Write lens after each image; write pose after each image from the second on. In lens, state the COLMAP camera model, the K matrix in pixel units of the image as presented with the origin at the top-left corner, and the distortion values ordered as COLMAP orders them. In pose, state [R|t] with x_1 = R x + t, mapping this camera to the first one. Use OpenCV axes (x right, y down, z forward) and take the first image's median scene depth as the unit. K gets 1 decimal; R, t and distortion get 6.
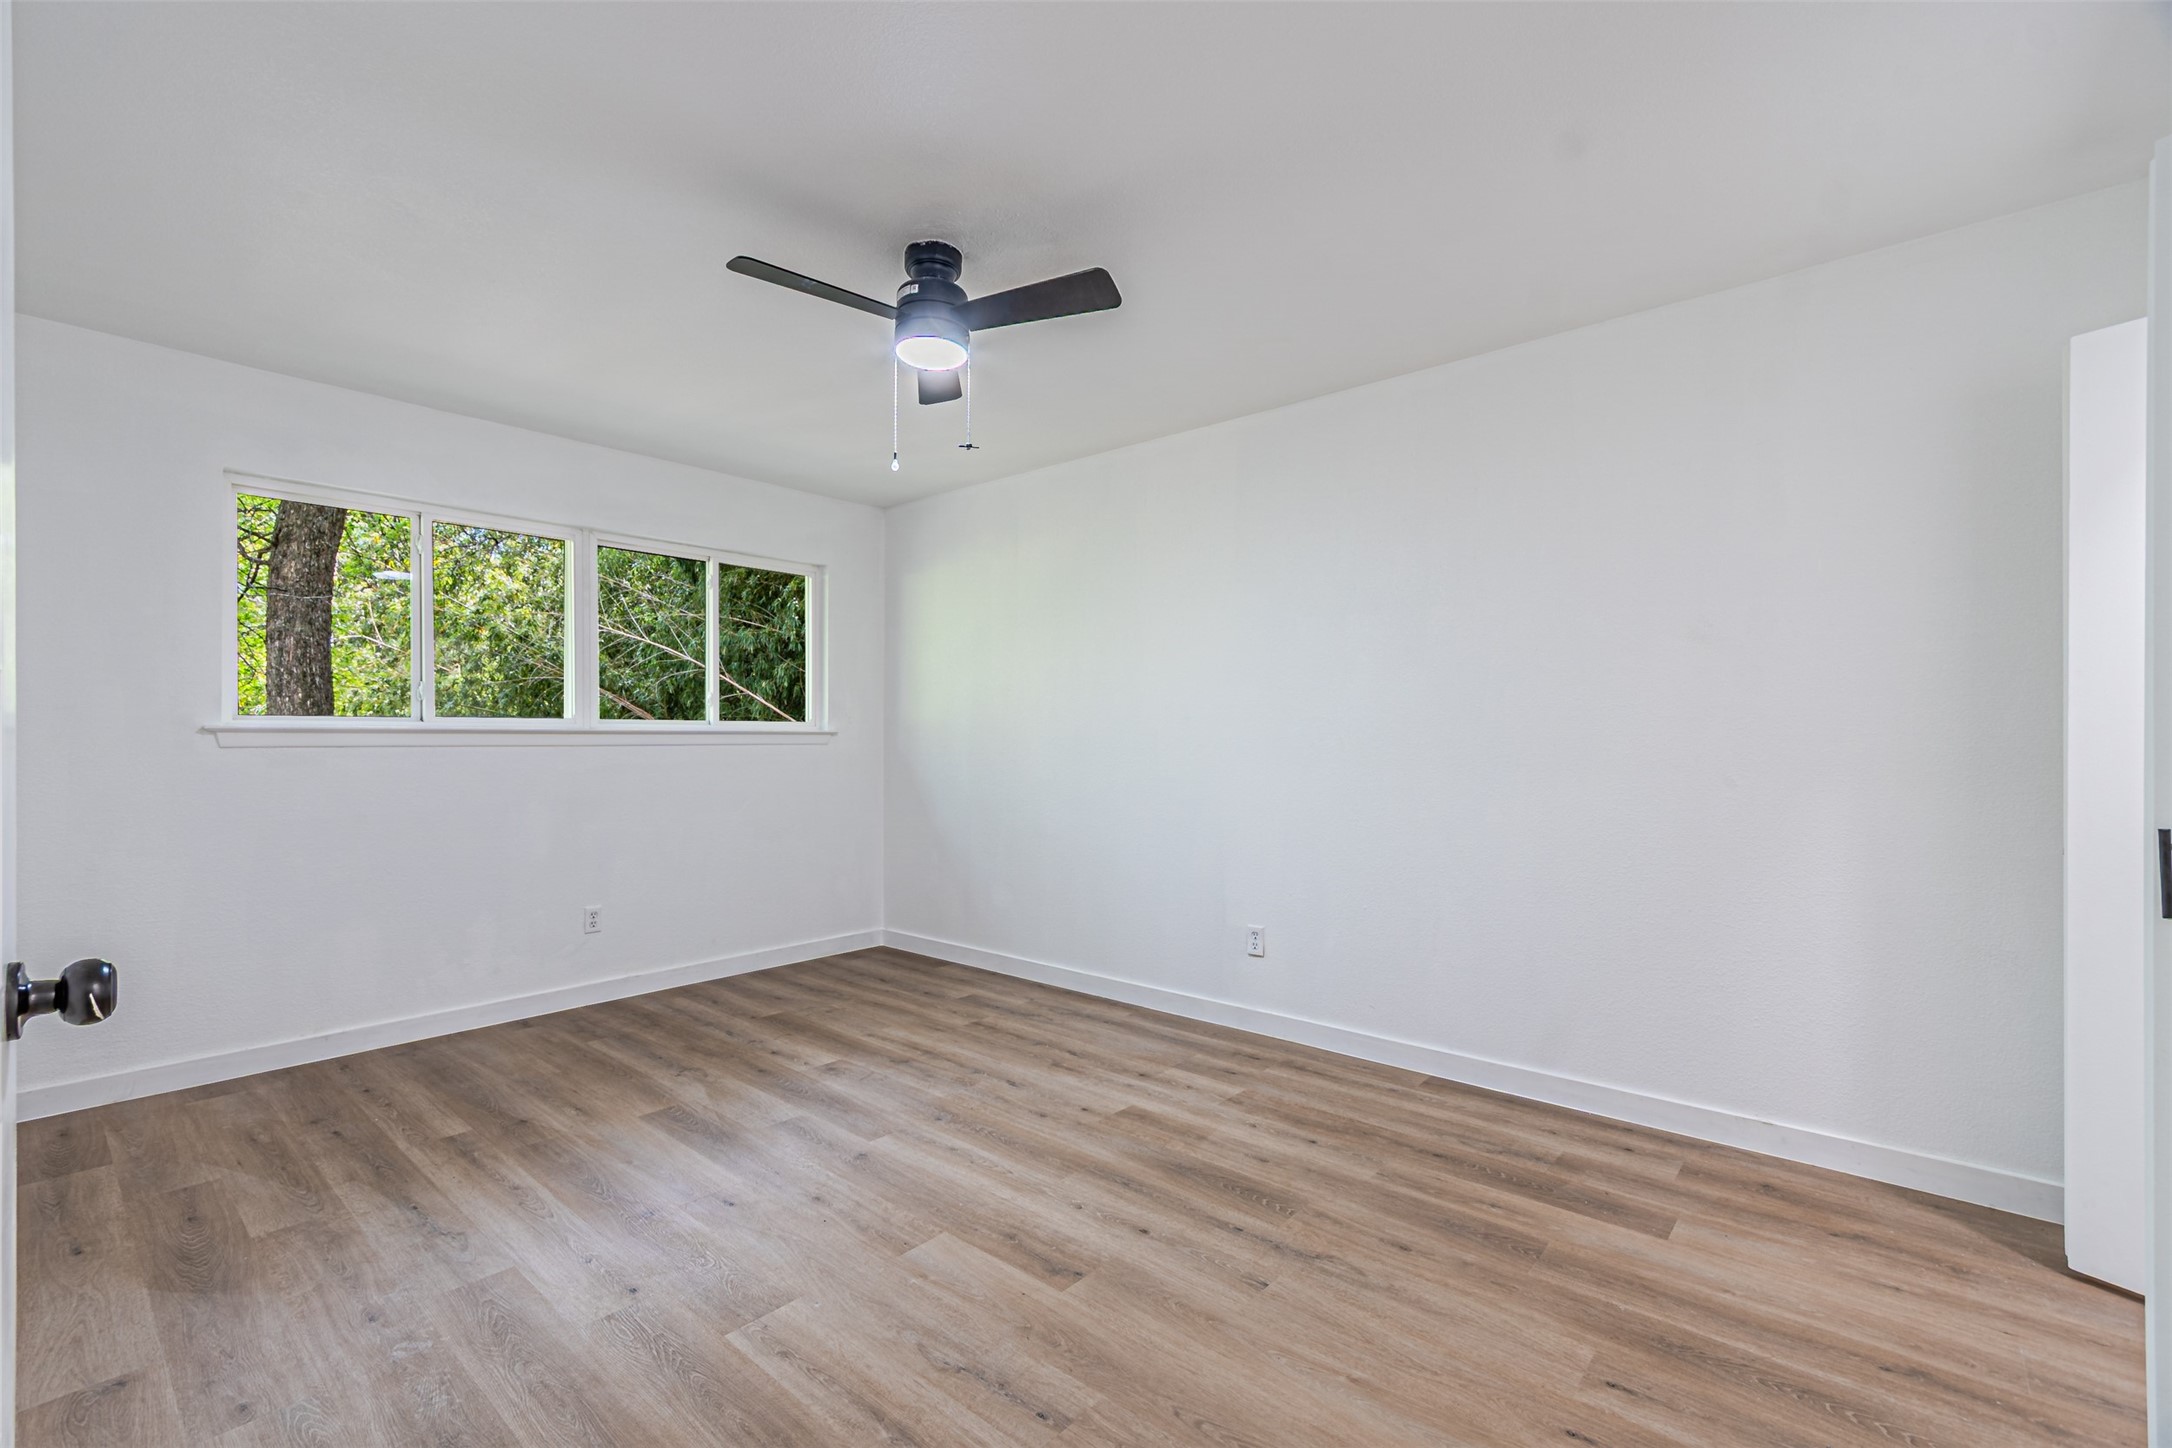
lens RADIAL K [[950.7, 0, 1064.0], [0, 950.7, 713.6], [0, 0, 1]] dist [0.002269, -0.000264]
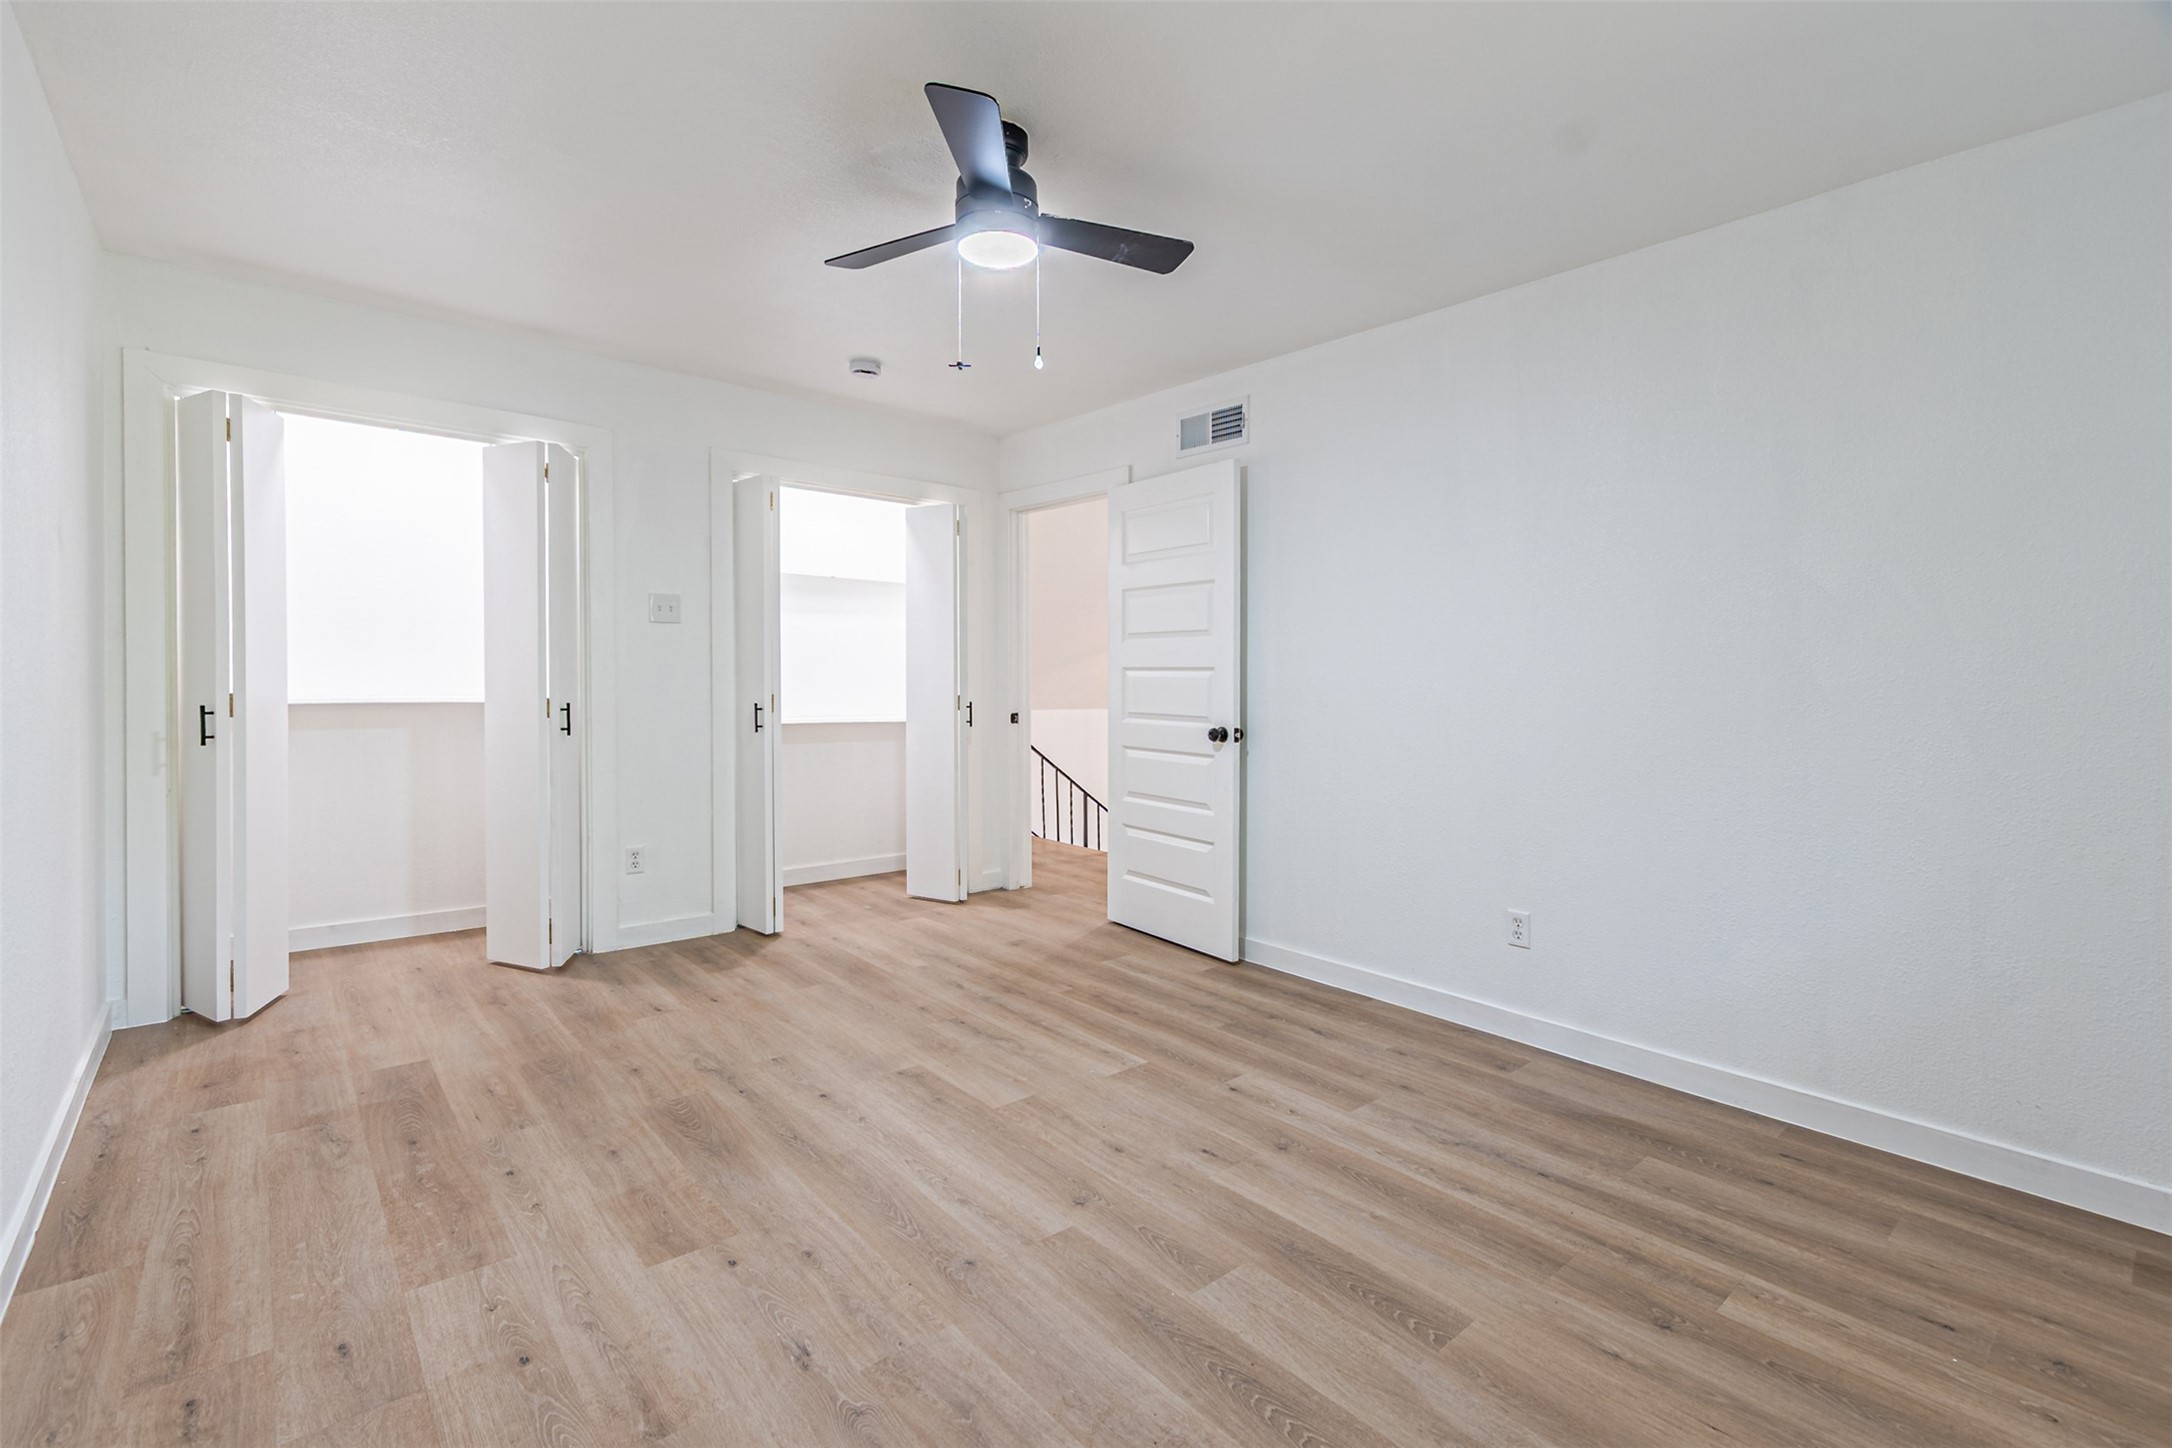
lens RADIAL K [[982.2, 0, 1076.7], [0, 982.2, 709.7], [0, 0, 1]] dist [0.002728, 0.000354]
pose [[-0.990398, -0.021086, 0.136631, -0.327532], [-0.020363, 0.999770, 0.006687, 0.060535], [-0.136741, 0.003841, -0.990599, 1.888439]]
